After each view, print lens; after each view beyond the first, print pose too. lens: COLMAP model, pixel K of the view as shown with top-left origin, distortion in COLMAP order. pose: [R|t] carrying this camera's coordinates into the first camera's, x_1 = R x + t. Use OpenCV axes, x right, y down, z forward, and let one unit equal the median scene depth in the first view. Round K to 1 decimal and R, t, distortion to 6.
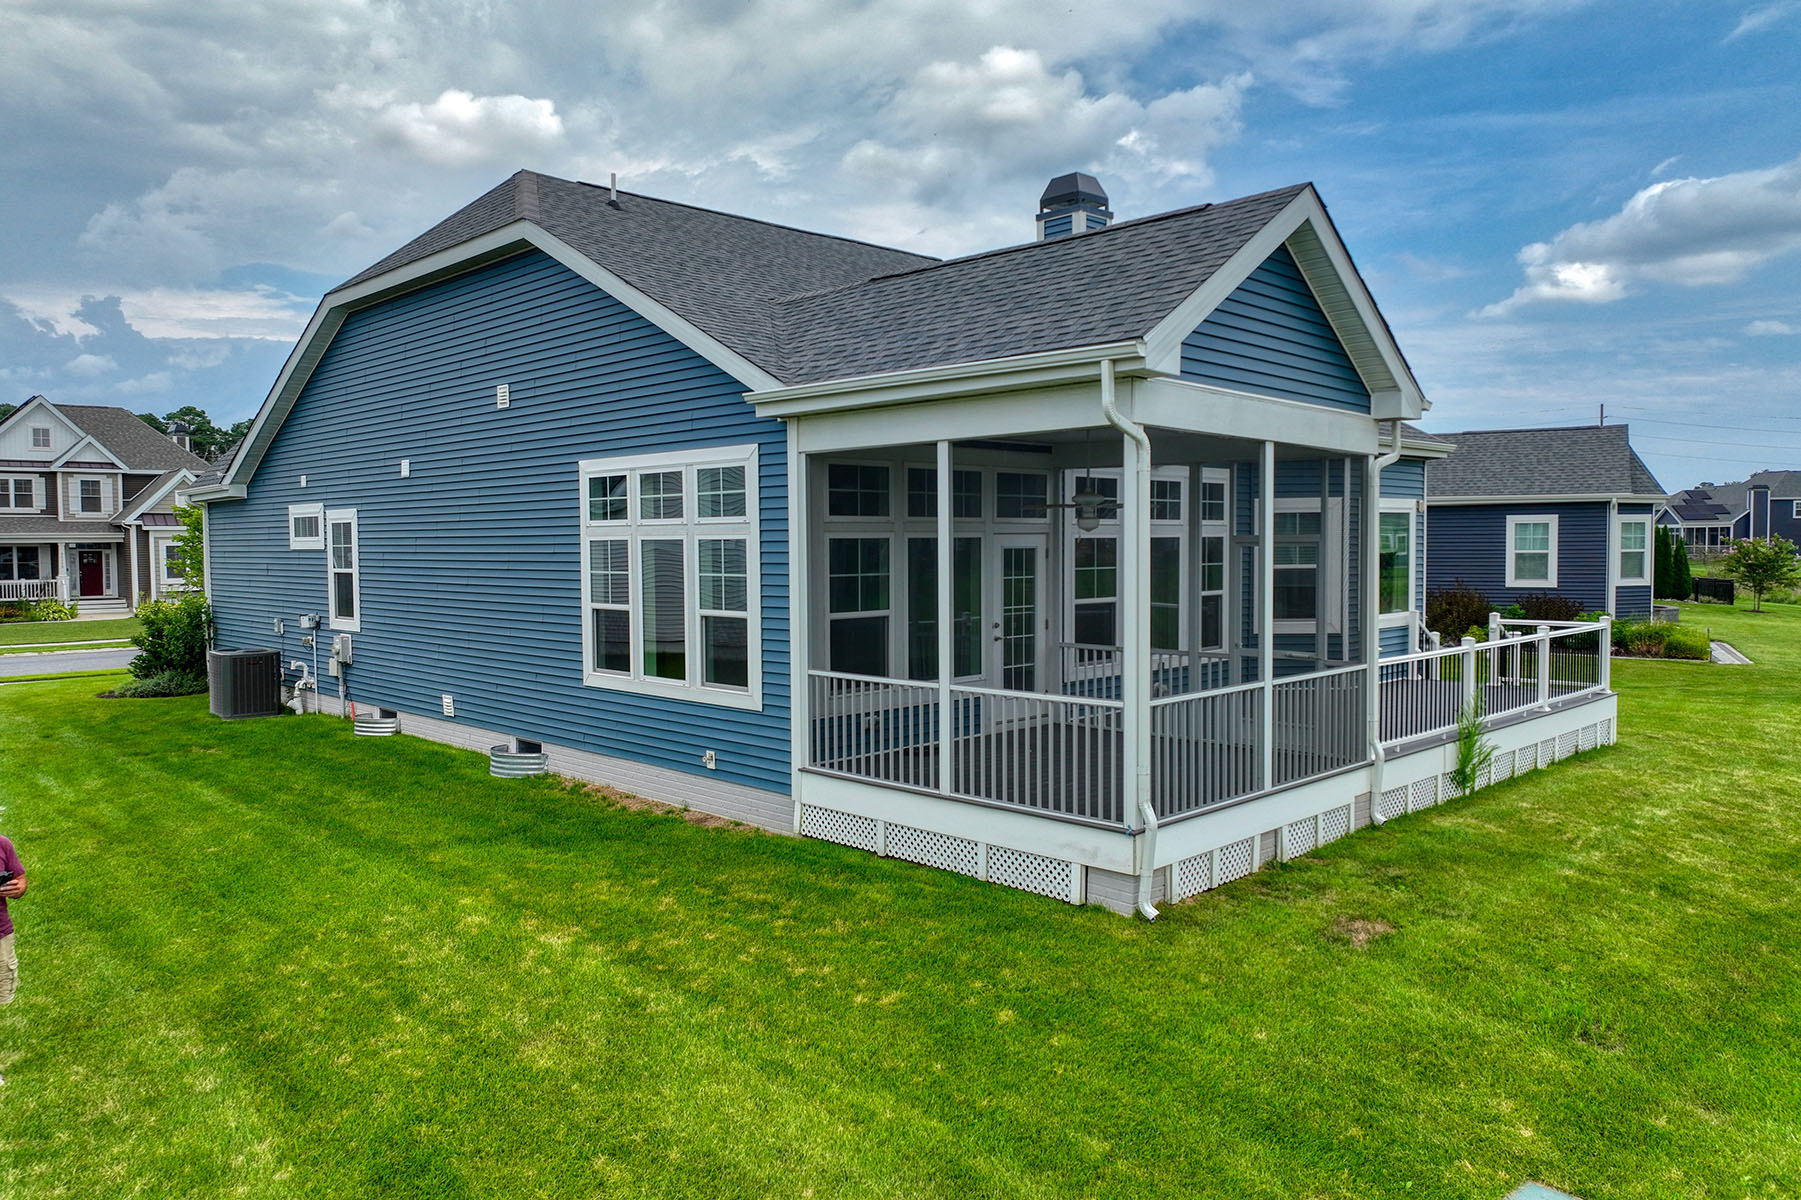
lens RADIAL K [[1263.6, 0, 876.9], [0, 1263.6, 637.0], [0, 0, 1]] dist [-0.001702, 0.014942]
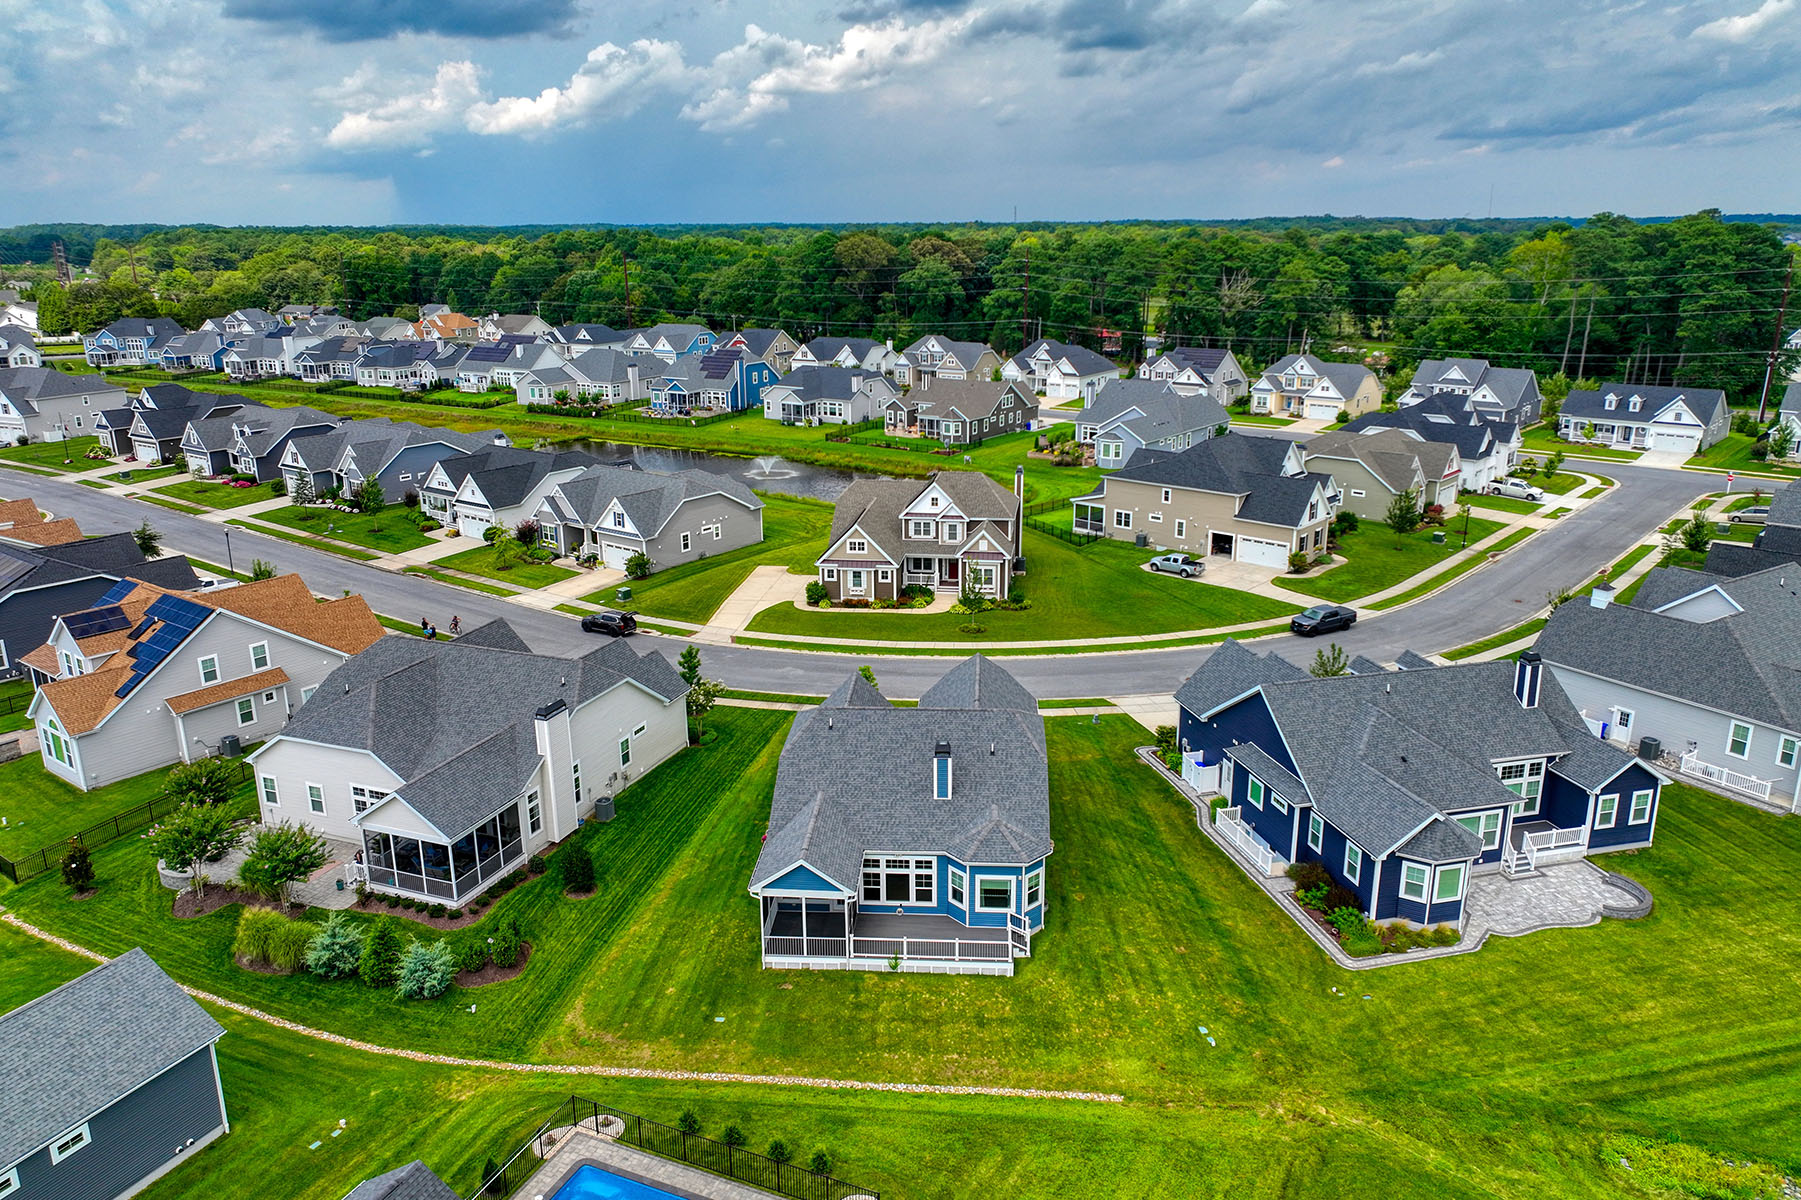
lens RADIAL K [[1263.6, 0, 905.9], [0, 1263.6, 597.2], [0, 0, 1]] dist [-0.001702, 0.014942]
pose [[0.675697, 0.213231, -0.705668, 2.525447], [-0.056975, 0.969495, 0.238396, -1.648329], [0.734975, -0.120878, 0.667234, -1.276863]]
